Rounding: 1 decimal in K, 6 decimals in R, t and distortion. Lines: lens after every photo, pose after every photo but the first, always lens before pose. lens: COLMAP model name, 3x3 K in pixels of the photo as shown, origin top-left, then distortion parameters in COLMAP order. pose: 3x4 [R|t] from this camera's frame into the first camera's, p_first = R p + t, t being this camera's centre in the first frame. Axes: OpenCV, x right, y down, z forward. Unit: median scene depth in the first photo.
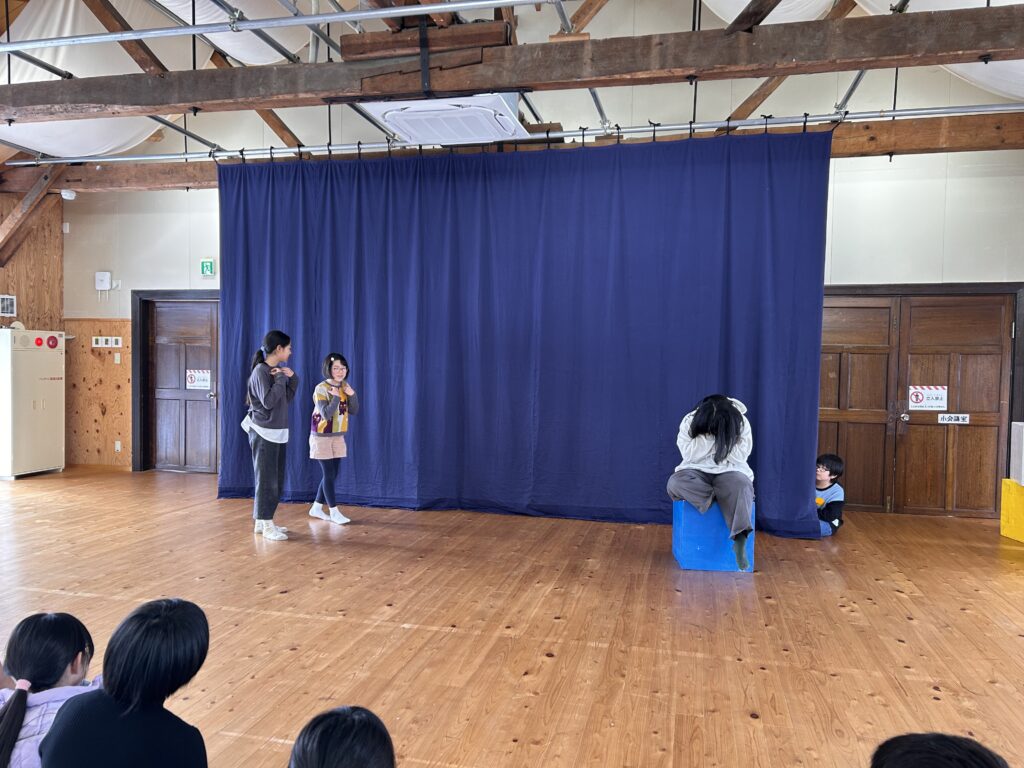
lens RADIAL K [[768.6, 0, 513.3], [0, 768.6, 388.6], [0, 0, 1]] dist [0.045256, -0.041772]
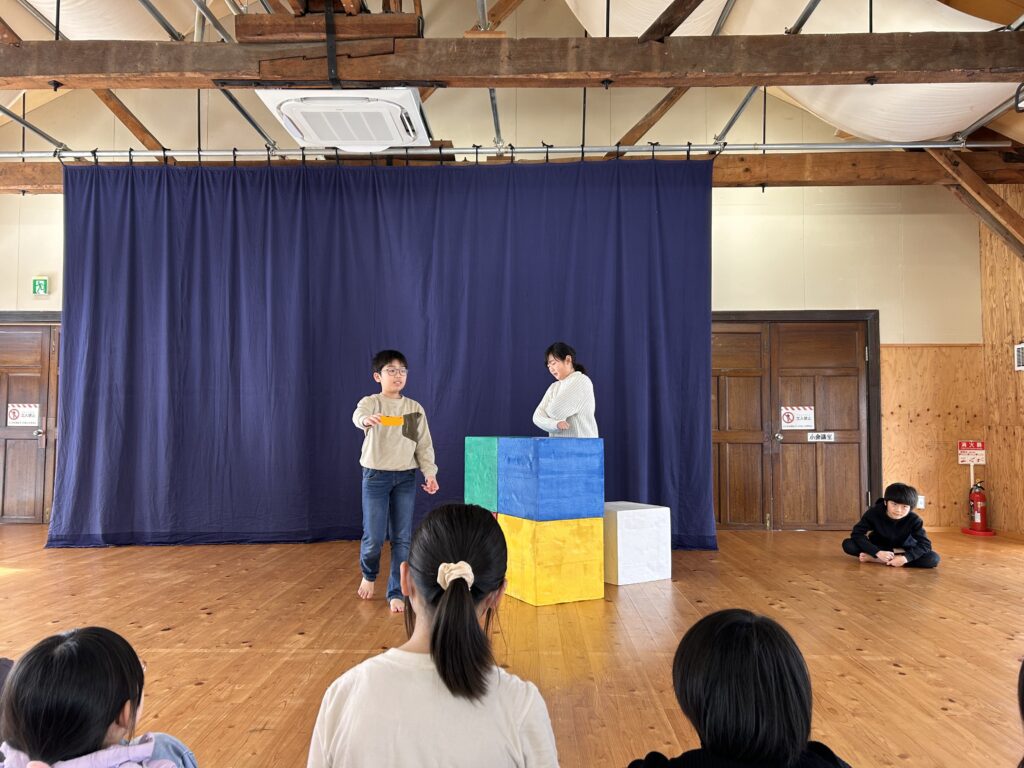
lens RADIAL K [[768.6, 0, 510.5], [0, 768.6, 382.6], [0, 0, 1]] dist [0.045256, -0.041772]
pose [[0.978817, -0.001639, 0.204732, -0.070054], [0.019765, 0.996054, -0.086523, 0.051828], [-0.203782, 0.088737, 0.974986, 0.052187]]
